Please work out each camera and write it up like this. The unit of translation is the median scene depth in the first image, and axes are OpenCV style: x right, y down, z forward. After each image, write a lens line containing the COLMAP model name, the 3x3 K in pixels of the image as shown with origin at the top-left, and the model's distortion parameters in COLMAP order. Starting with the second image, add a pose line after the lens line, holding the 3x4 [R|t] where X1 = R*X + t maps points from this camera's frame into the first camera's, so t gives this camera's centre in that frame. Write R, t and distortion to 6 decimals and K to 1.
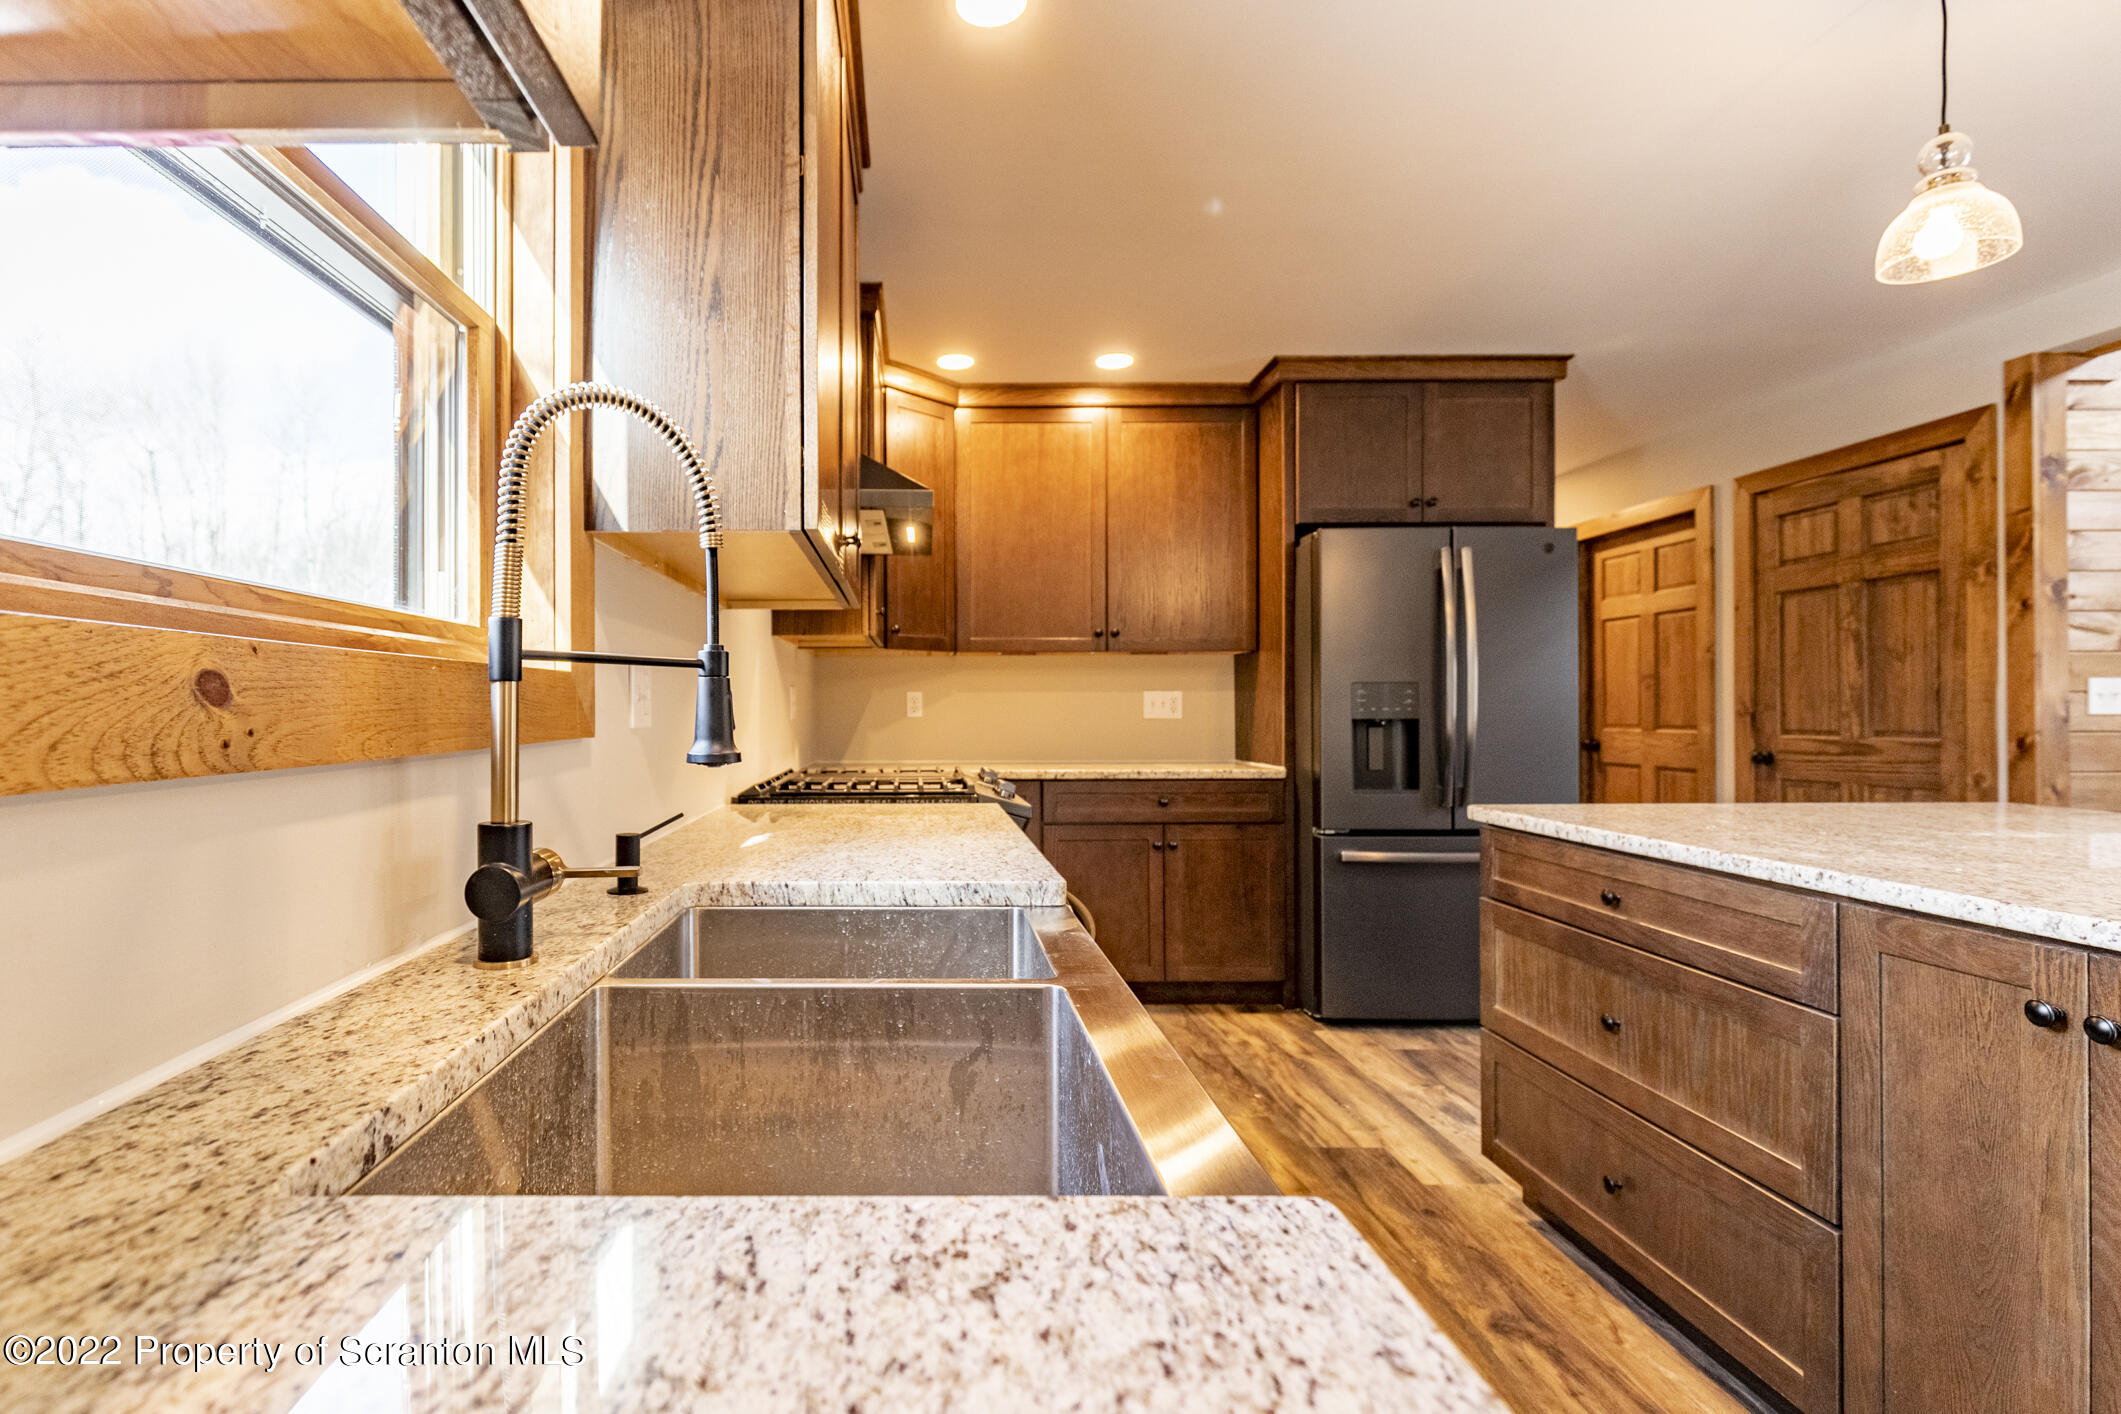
lens RADIAL K [[1014.8, 0, 906.7], [0, 1014.8, 709.4], [0, 0, 1]] dist [0.005483, -0.000494]
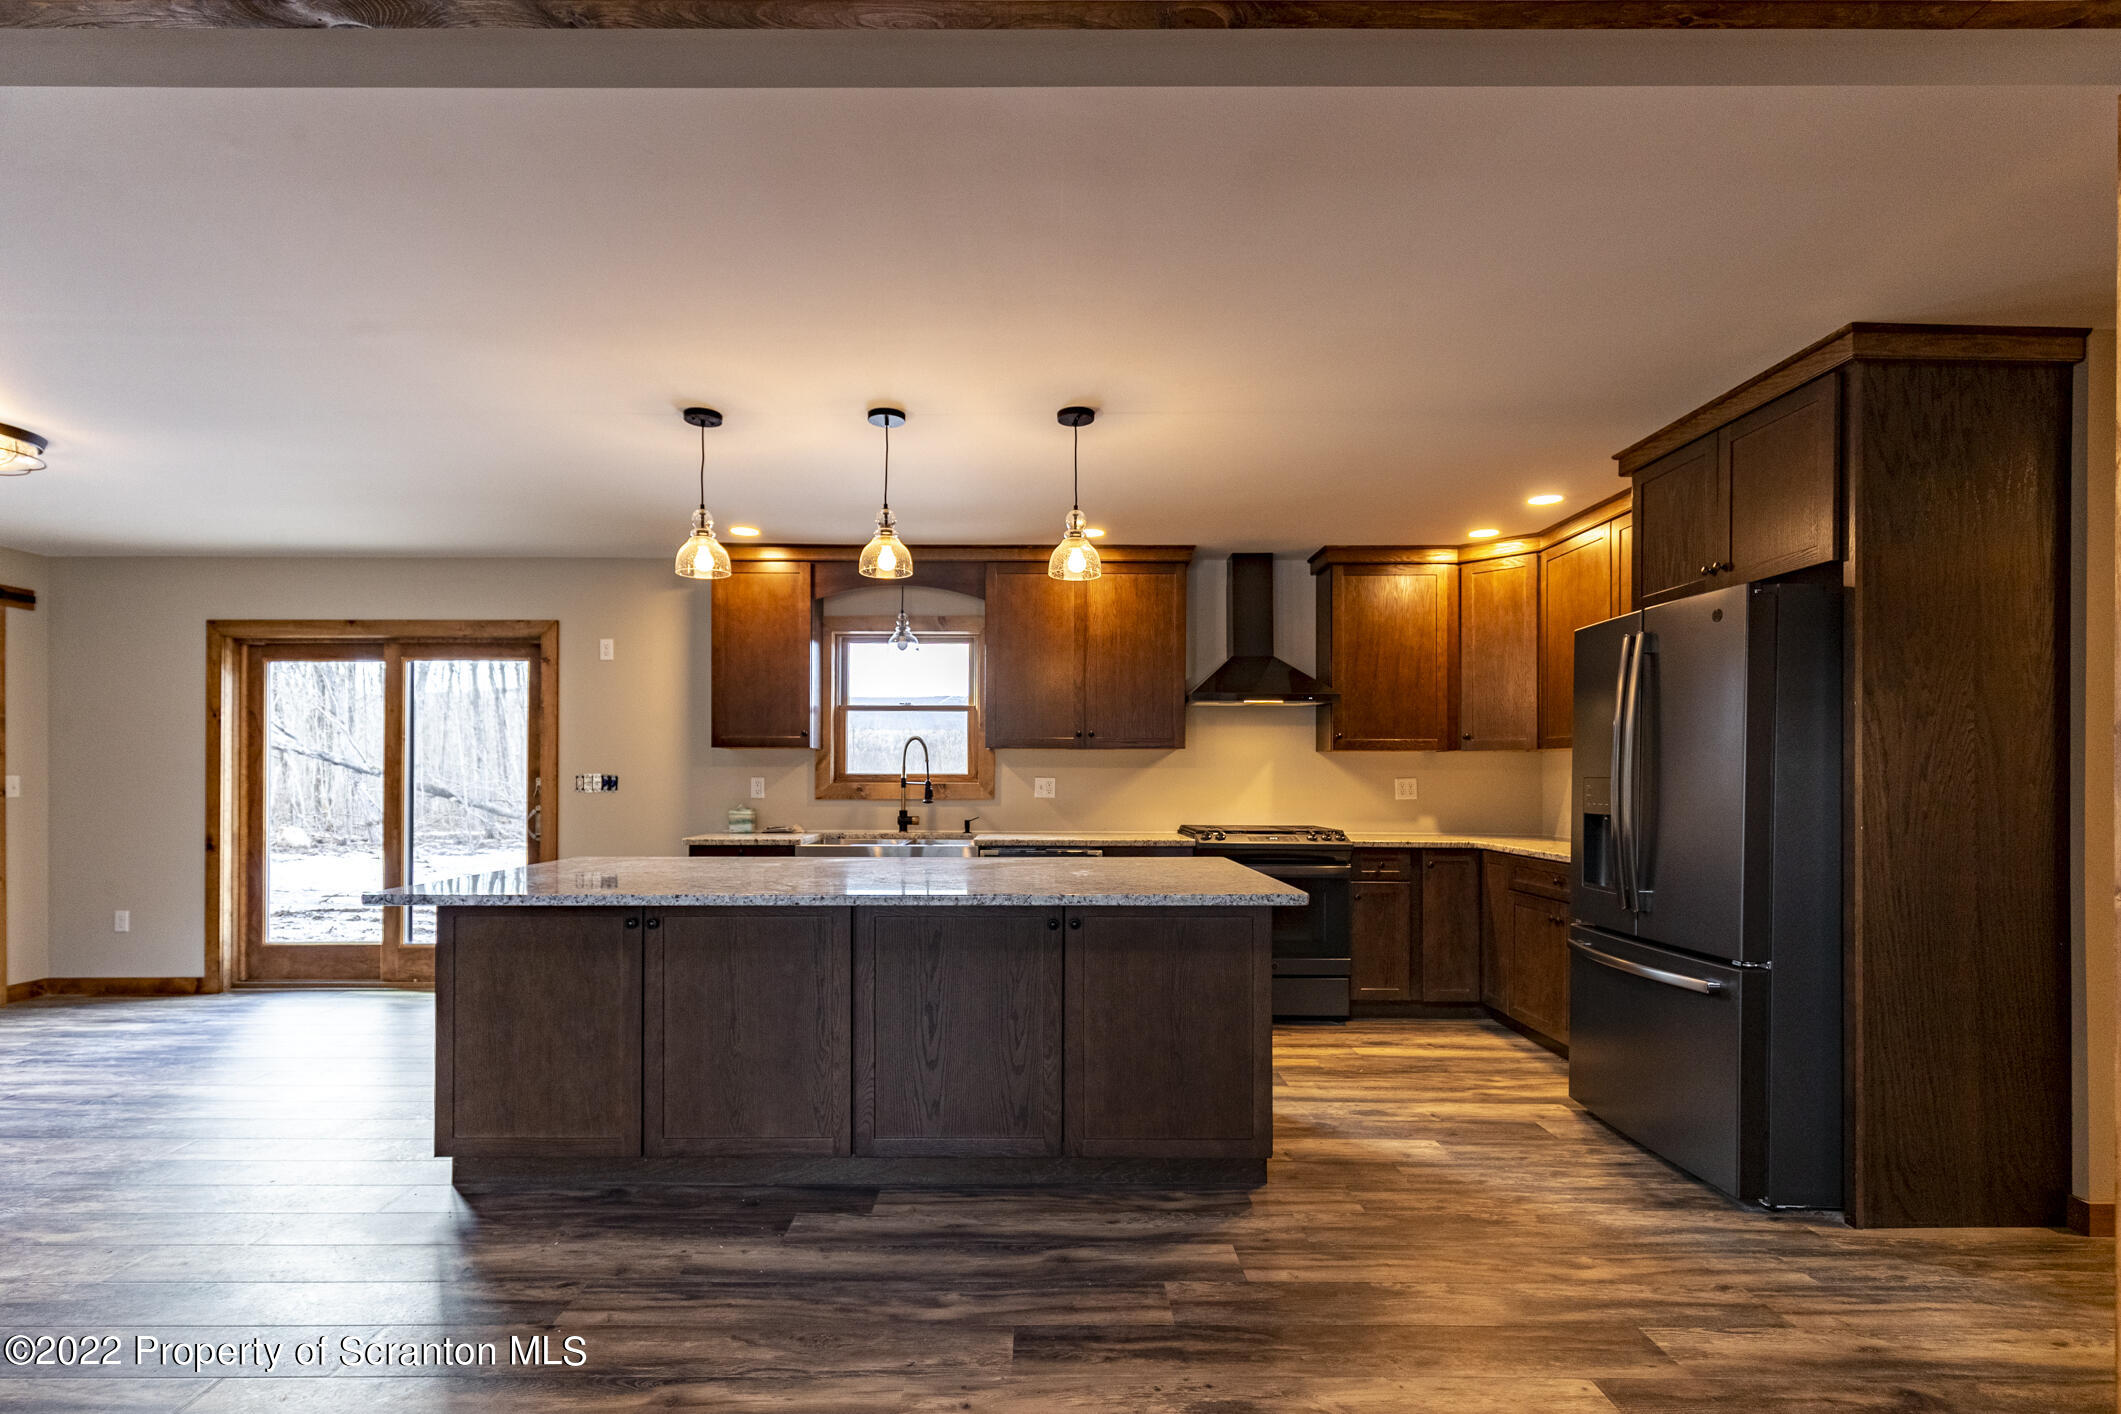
lens RADIAL K [[1014.8, 0, 1064.8], [0, 1014.8, 755.2], [0, 0, 1]] dist [0.005483, -0.000494]
pose [[0.030626, -0.011357, -0.999466, 1.426544], [0.001434, 0.999935, -0.011318, -0.037818], [0.999530, -0.001087, 0.030640, 0.436961]]
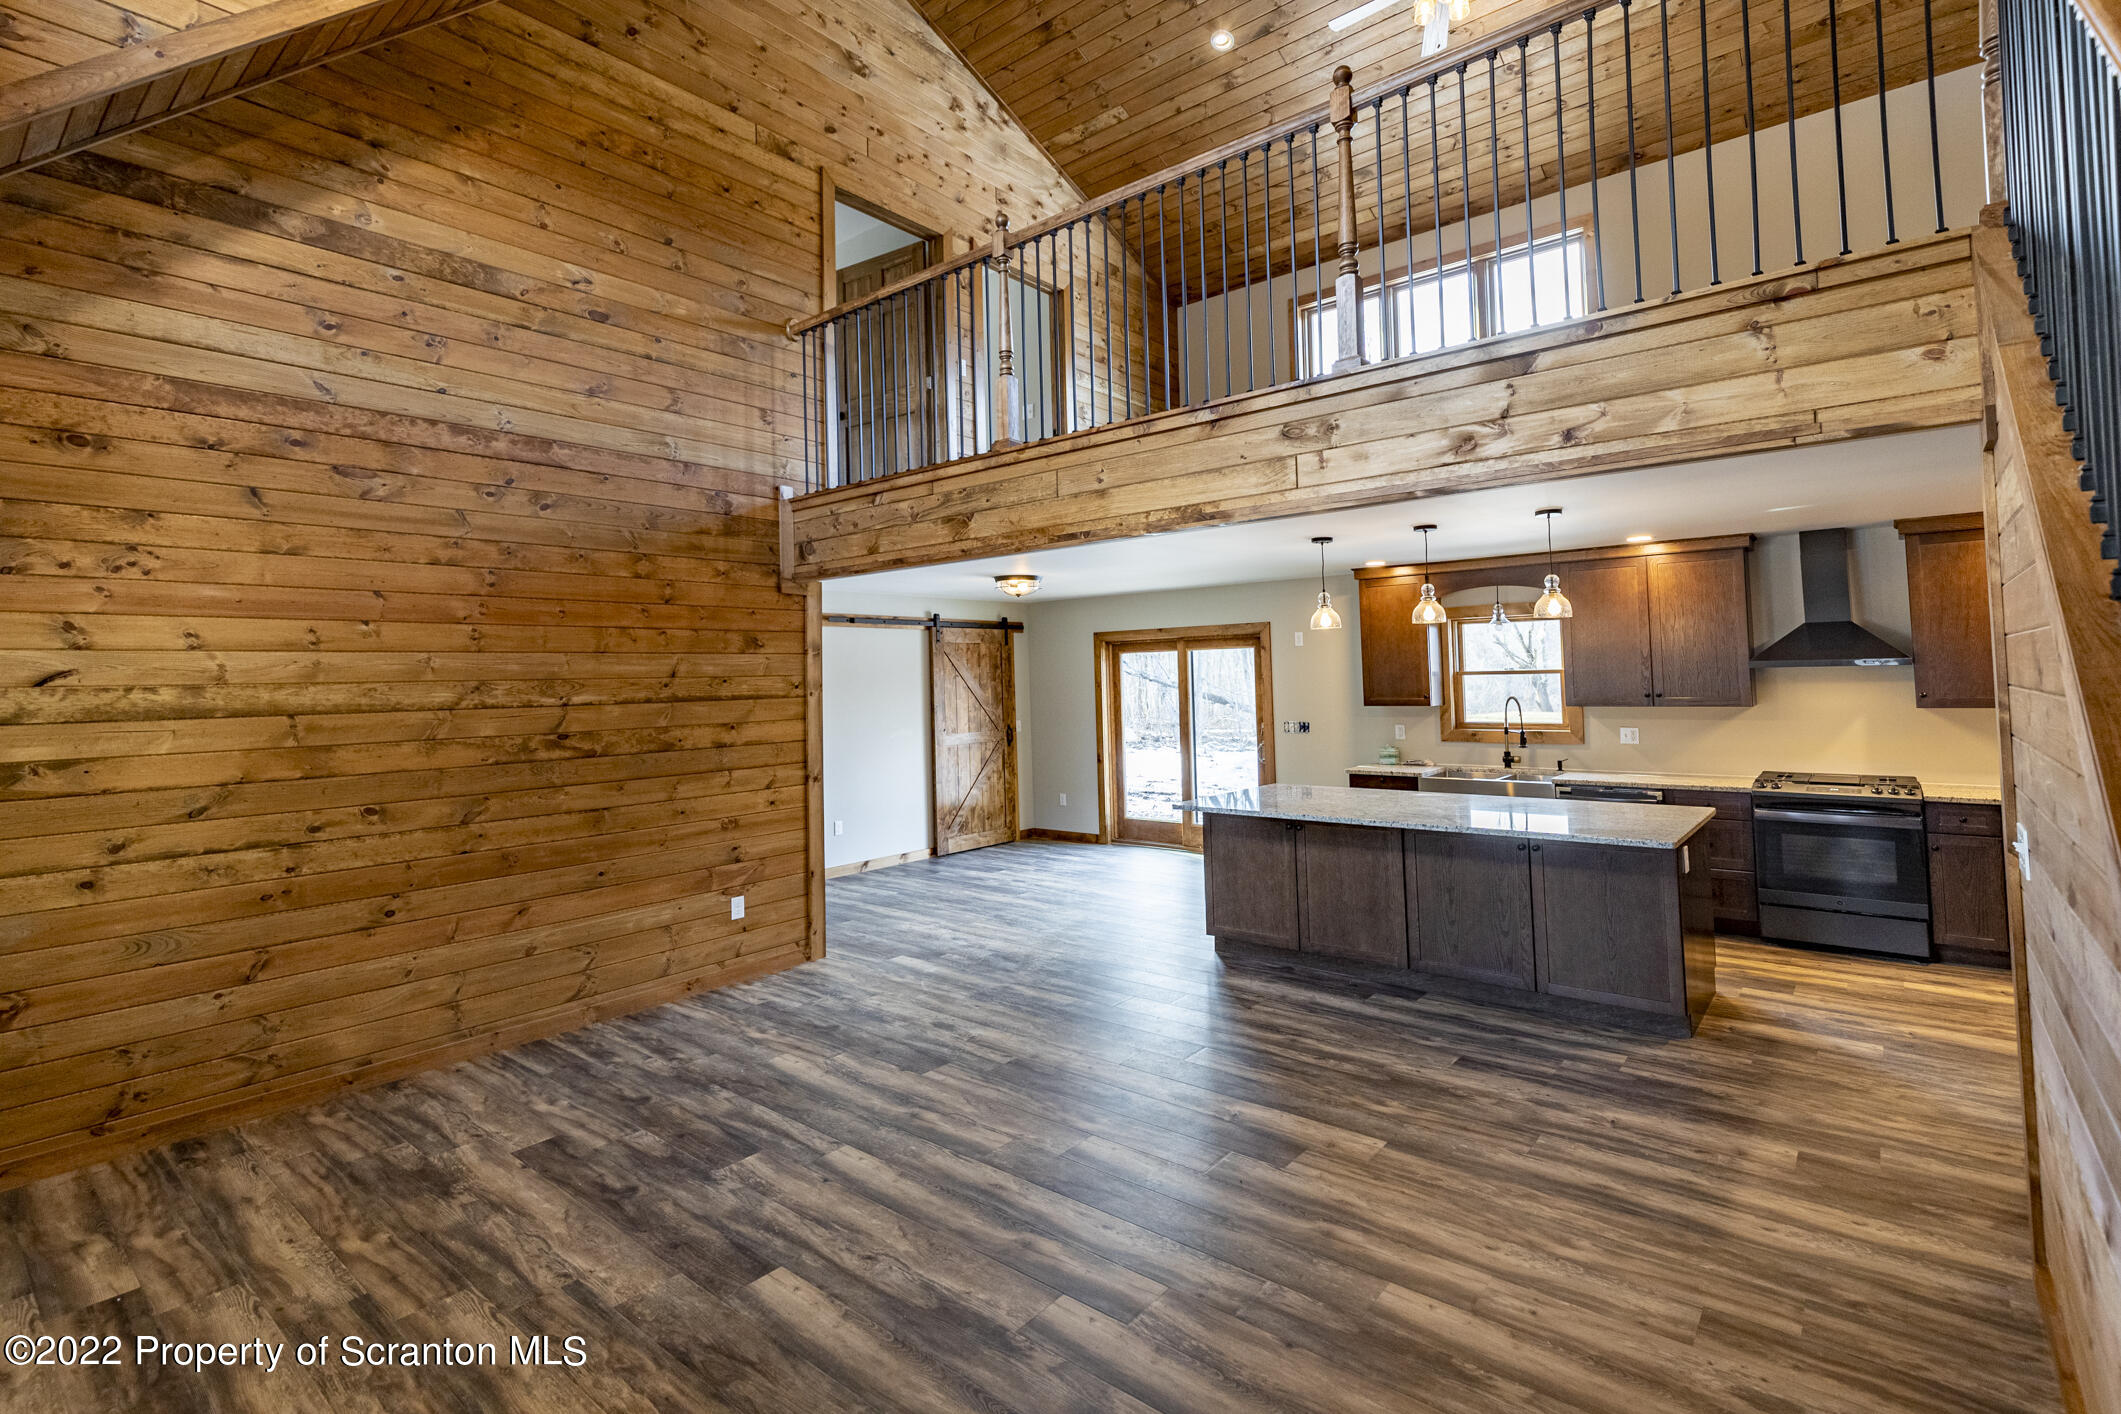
lens RADIAL K [[1029.1, 0, 1066.1], [0, 1029.1, 621.2], [0, 0, 1]] dist [0.001036, -0.001687]
pose [[-0.622641, -0.018743, -0.782283, 2.041869], [0.029897, 0.998413, -0.047717, -0.159231], [0.781936, -0.053098, -0.621093, 0.837526]]
